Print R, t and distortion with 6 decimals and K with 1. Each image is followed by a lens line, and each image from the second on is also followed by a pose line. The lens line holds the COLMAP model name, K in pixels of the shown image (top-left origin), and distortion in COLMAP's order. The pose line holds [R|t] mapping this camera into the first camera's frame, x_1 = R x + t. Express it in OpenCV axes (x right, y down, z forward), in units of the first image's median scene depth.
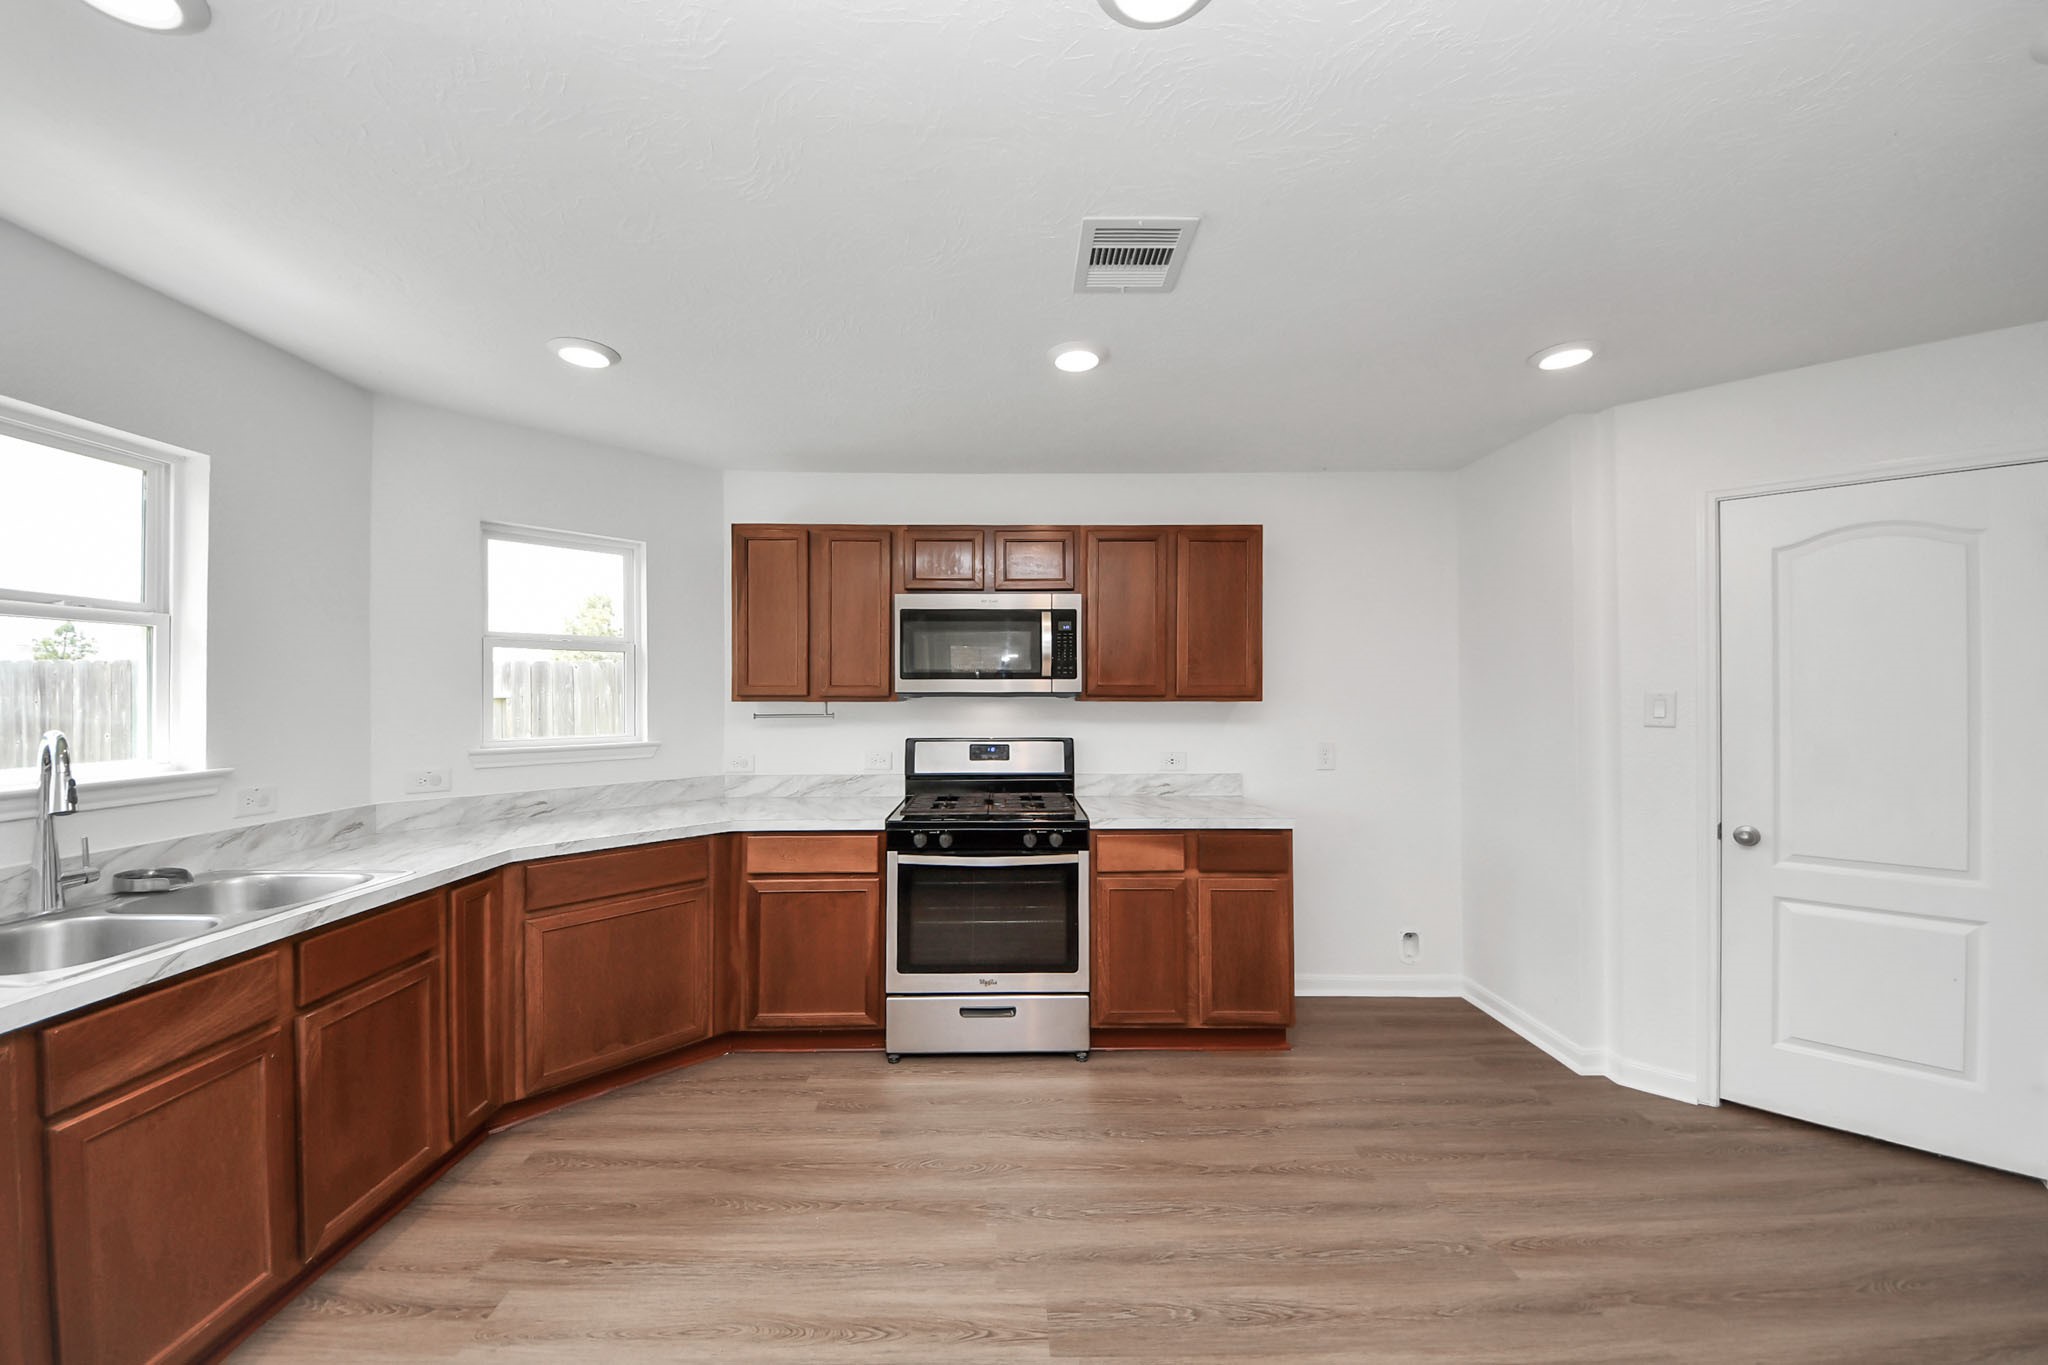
lens RADIAL K [[743.6, 0, 1067.8], [0, 743.6, 685.8], [0, 0, 1]] dist [-0.000512, -0.003219]
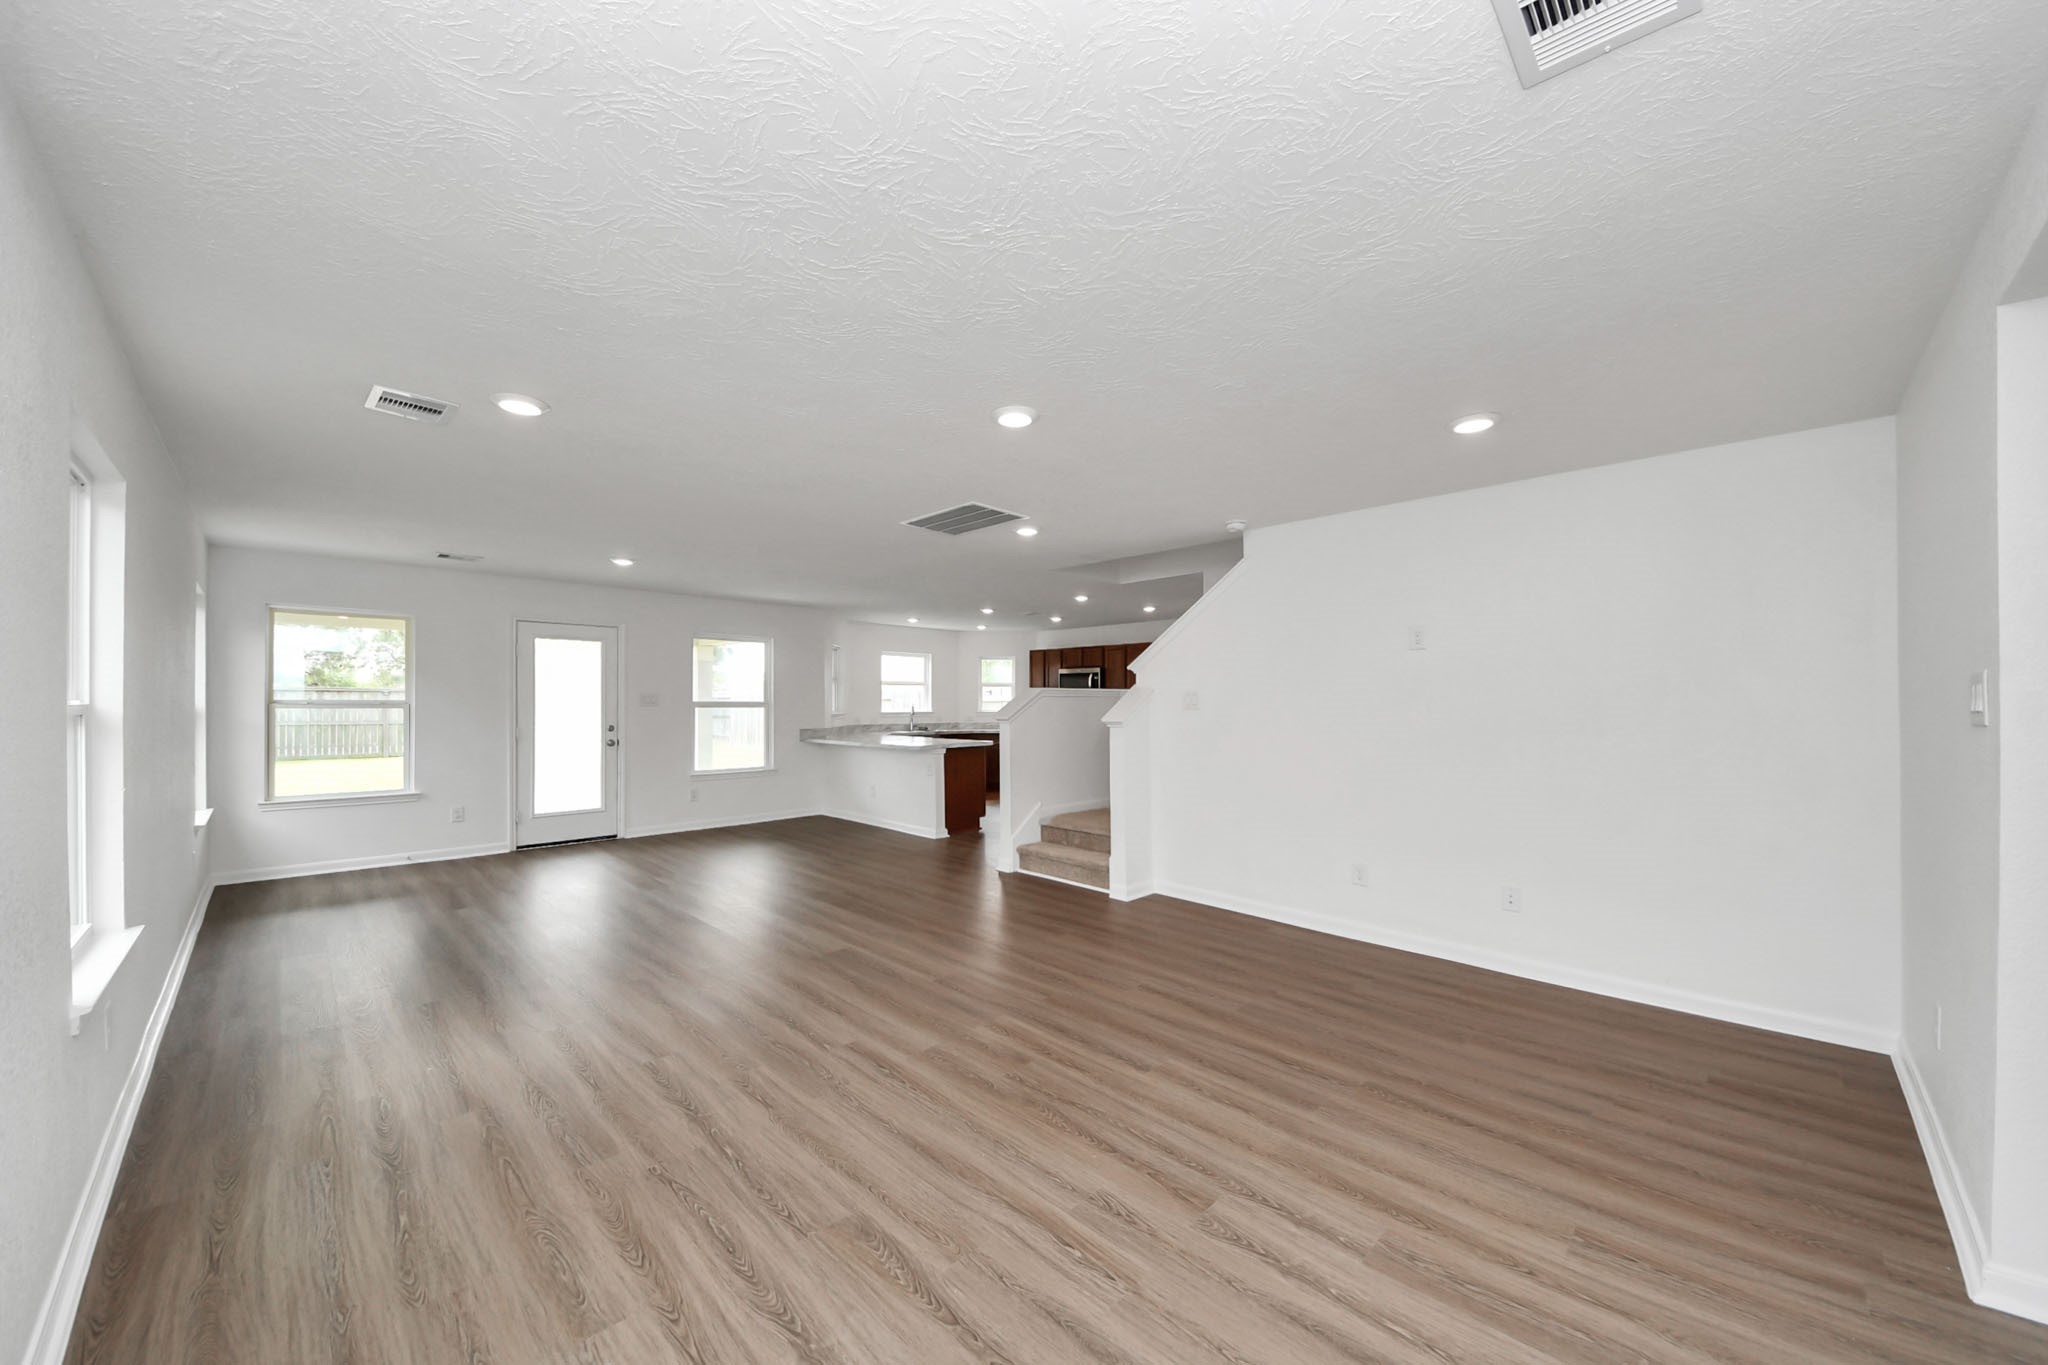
lens RADIAL K [[743.6, 0, 1031.5], [0, 743.6, 688.6], [0, 0, 1]] dist [-0.000512, -0.003219]
pose [[0.678807, -0.007150, -0.734282, 2.397989], [0.000441, 0.999956, -0.009329, -0.001570], [0.734316, 0.006009, 0.678781, -1.558210]]
